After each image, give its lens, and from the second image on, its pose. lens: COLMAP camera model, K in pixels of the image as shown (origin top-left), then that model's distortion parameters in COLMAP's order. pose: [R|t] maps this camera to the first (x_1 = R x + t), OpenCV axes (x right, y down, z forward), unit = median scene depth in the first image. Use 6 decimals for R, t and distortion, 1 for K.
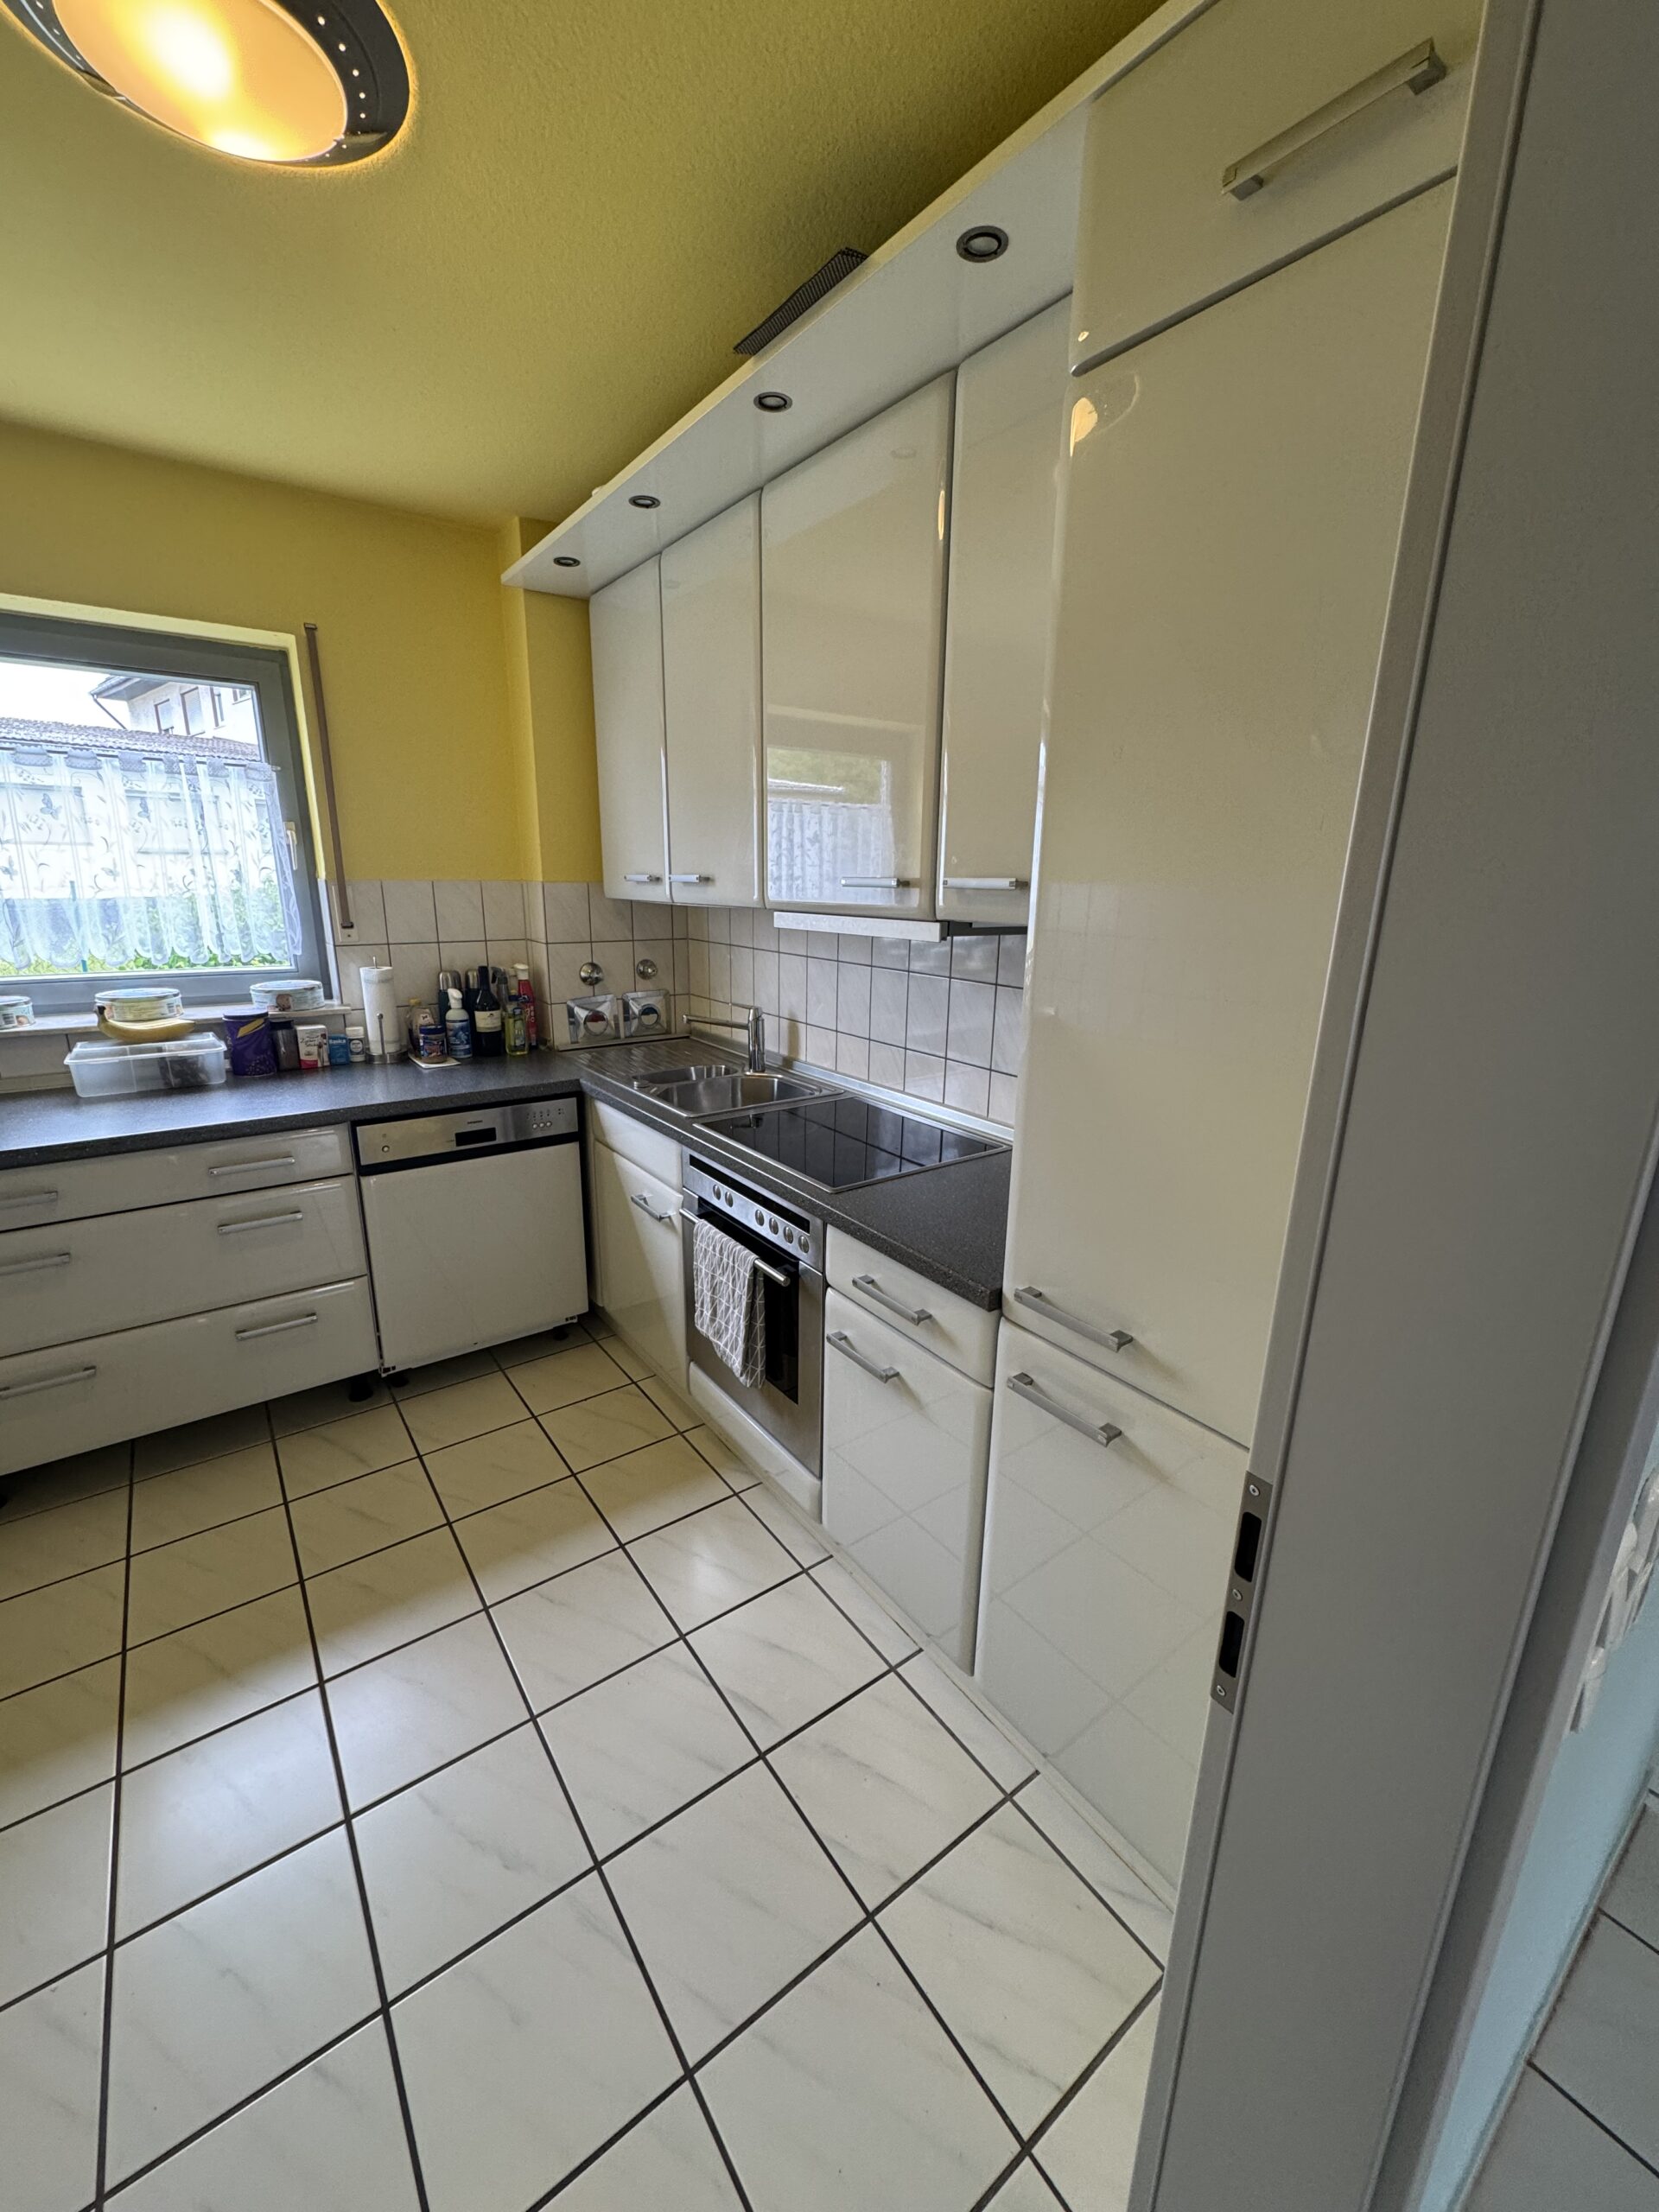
lens RADIAL K [[875.4, 0, 832.0], [0, 875.4, 1113.2], [0, 0, 1]] dist [-0.002155, 0.000471]
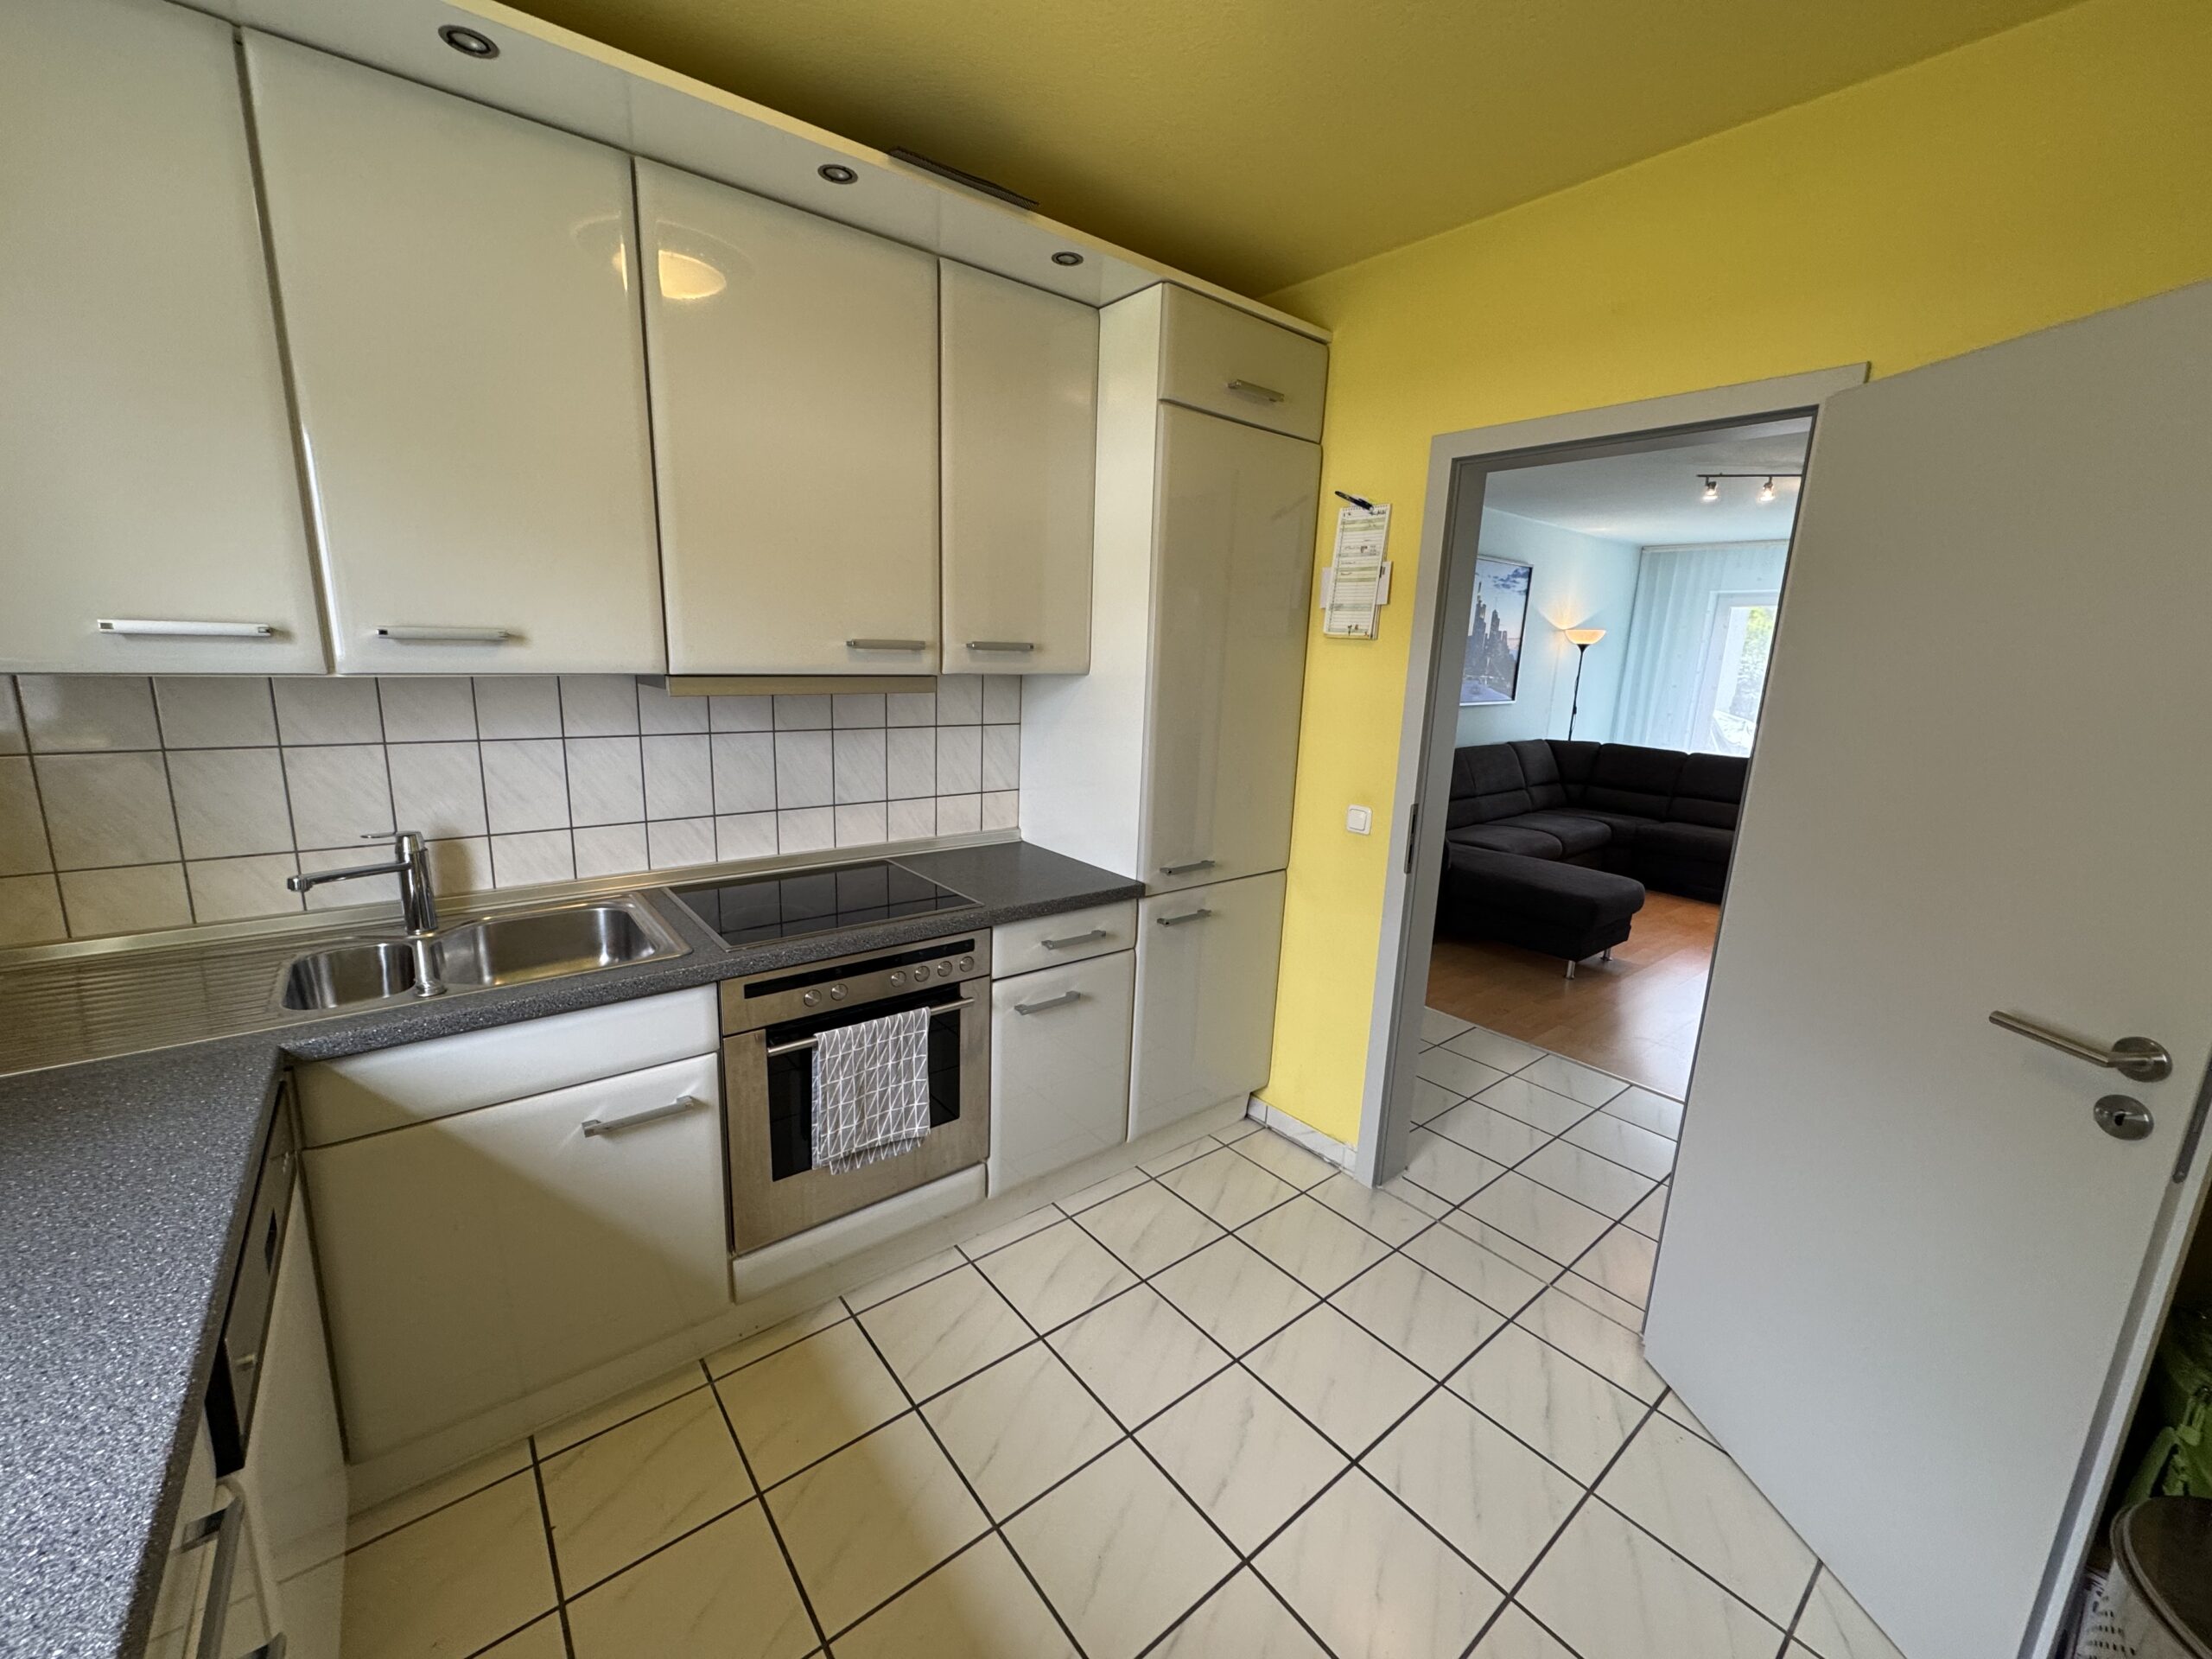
lens RADIAL K [[875.4, 0, 1109.8], [0, 875.4, 829.1], [0, 0, 1]] dist [-0.002155, 0.000471]
pose [[-0.044609, -0.225319, 0.973263, -0.846628], [0.224552, 0.947041, 0.229541, -0.180326], [-0.973440, 0.228788, 0.008349, 0.590544]]
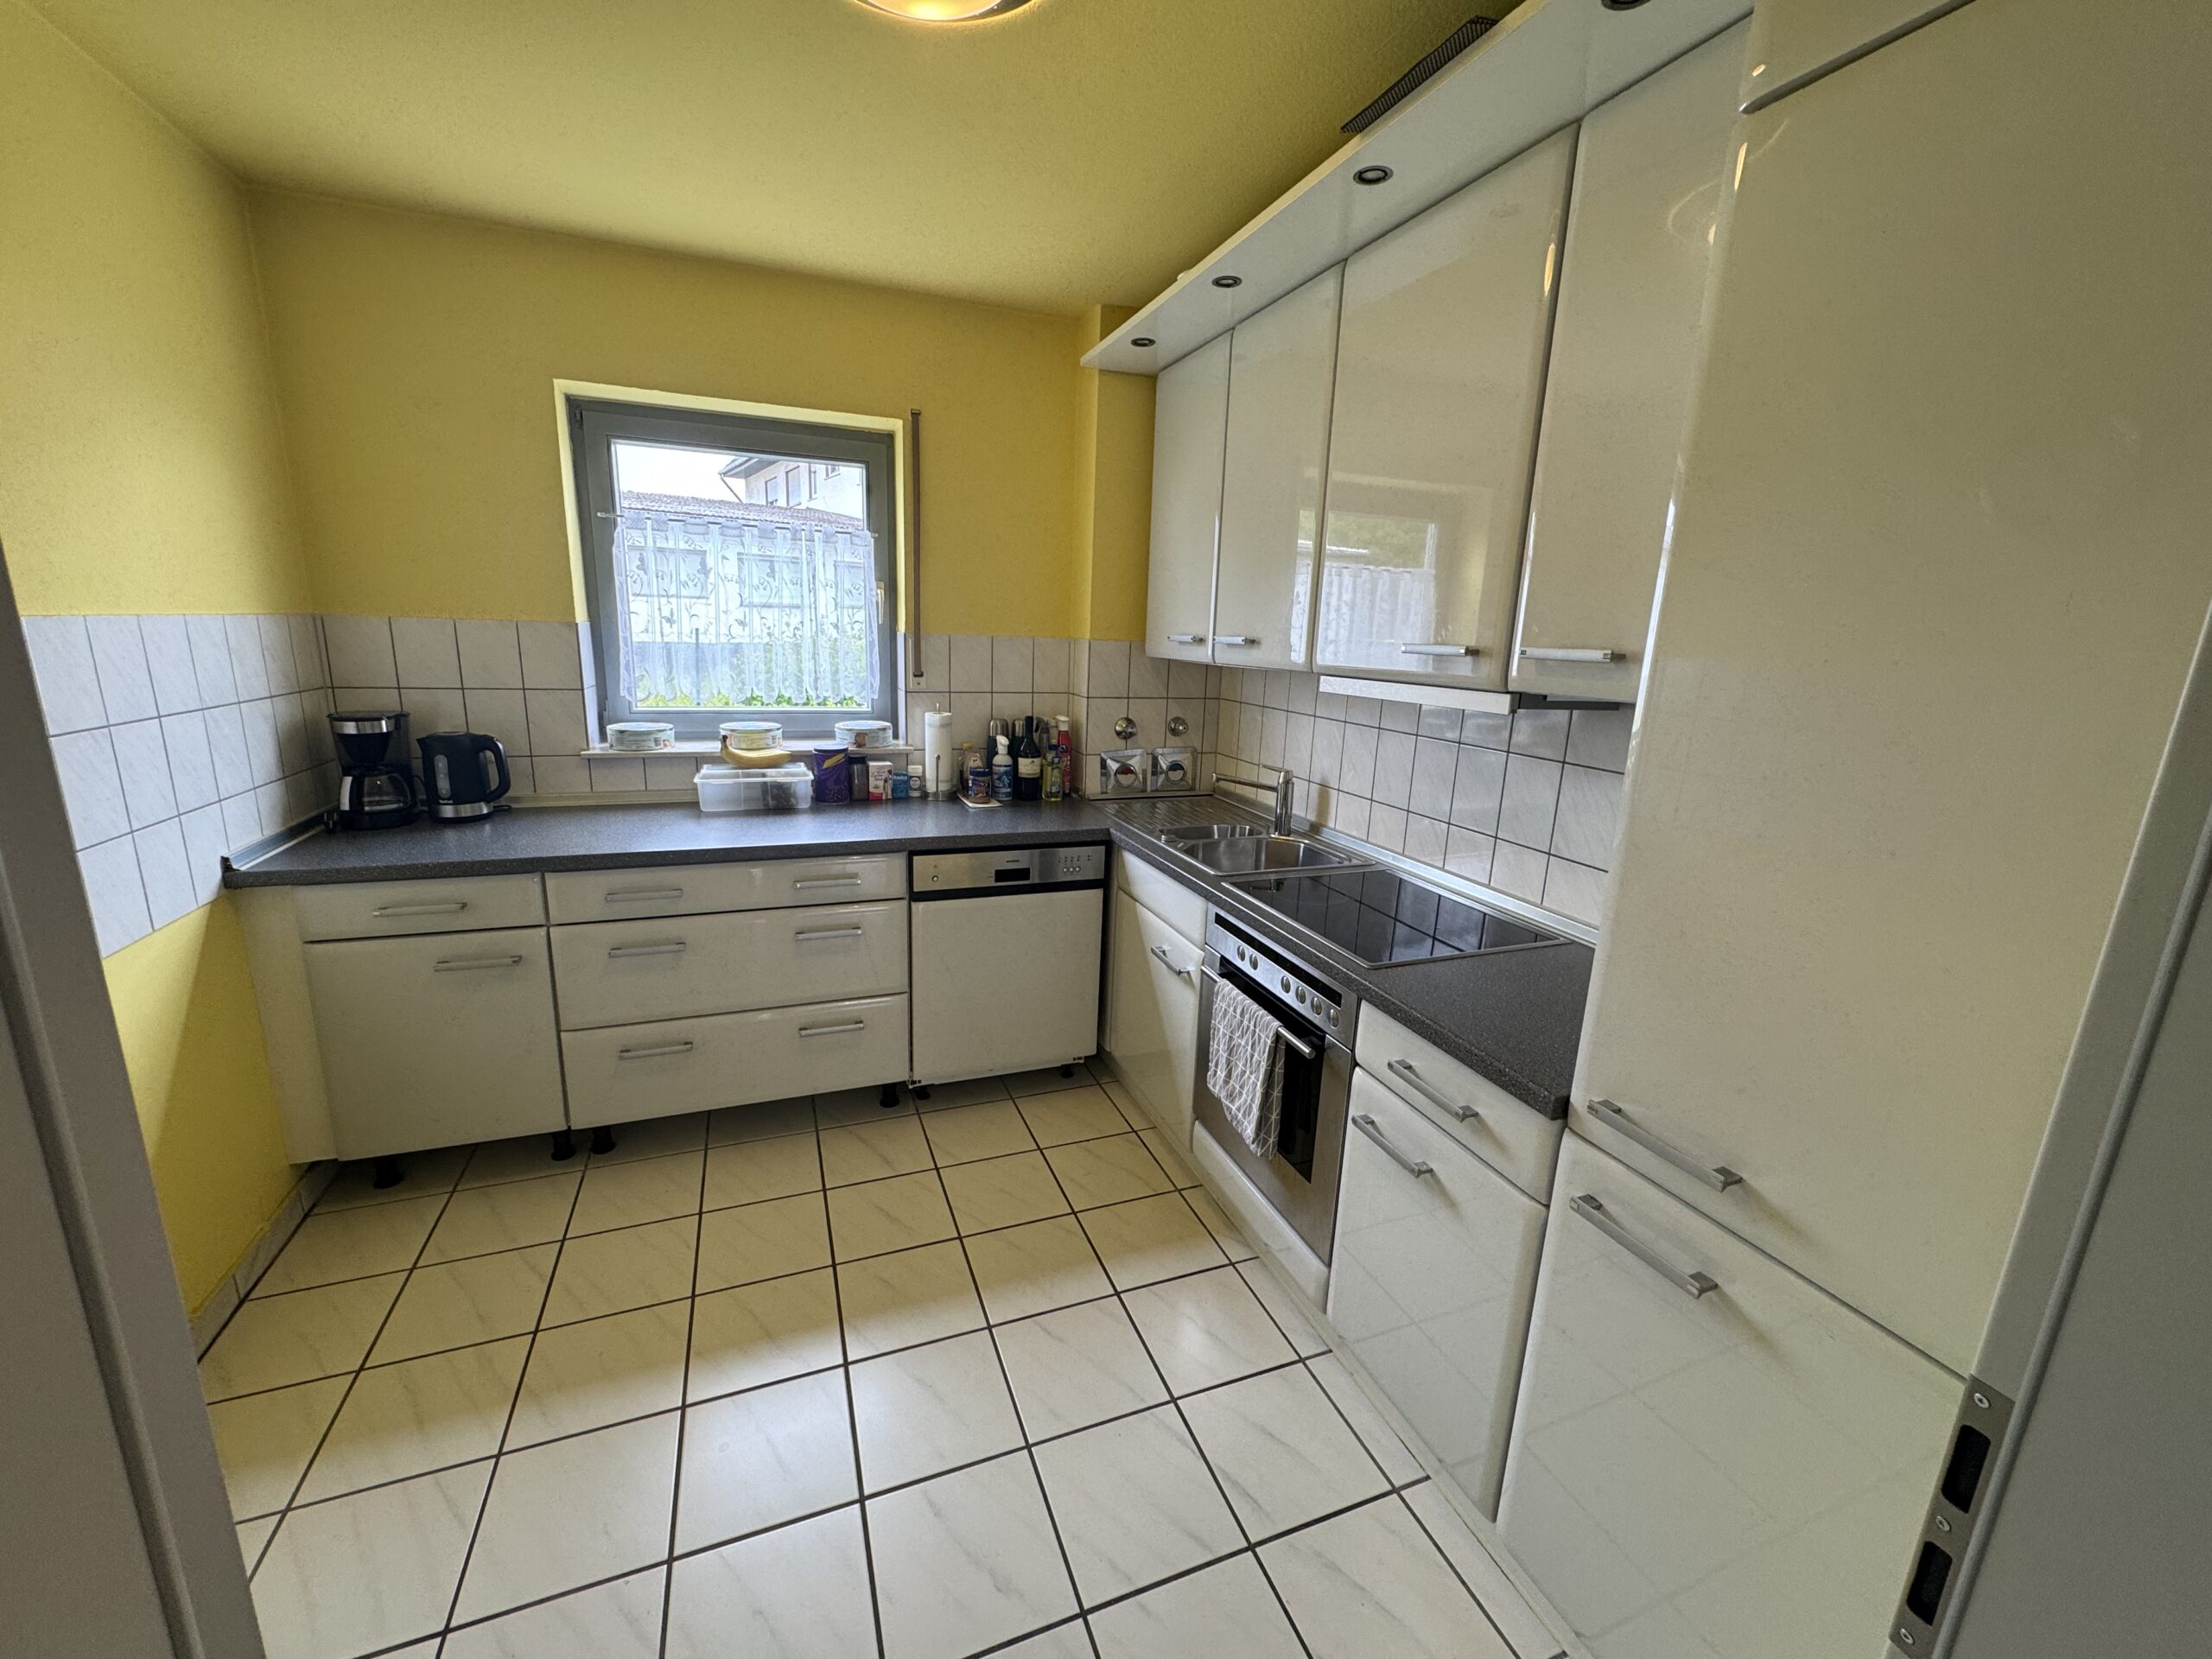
lens RADIAL K [[875.4, 0, 1106.1], [0, 875.4, 832.6], [0, 0, 1]] dist [-0.002155, 0.000471]
pose [[0.965327, 0.079034, -0.248793, -0.038450], [-0.089897, 0.995418, -0.032593, 0.000025], [0.245077, 0.053829, 0.968008, -0.006680]]
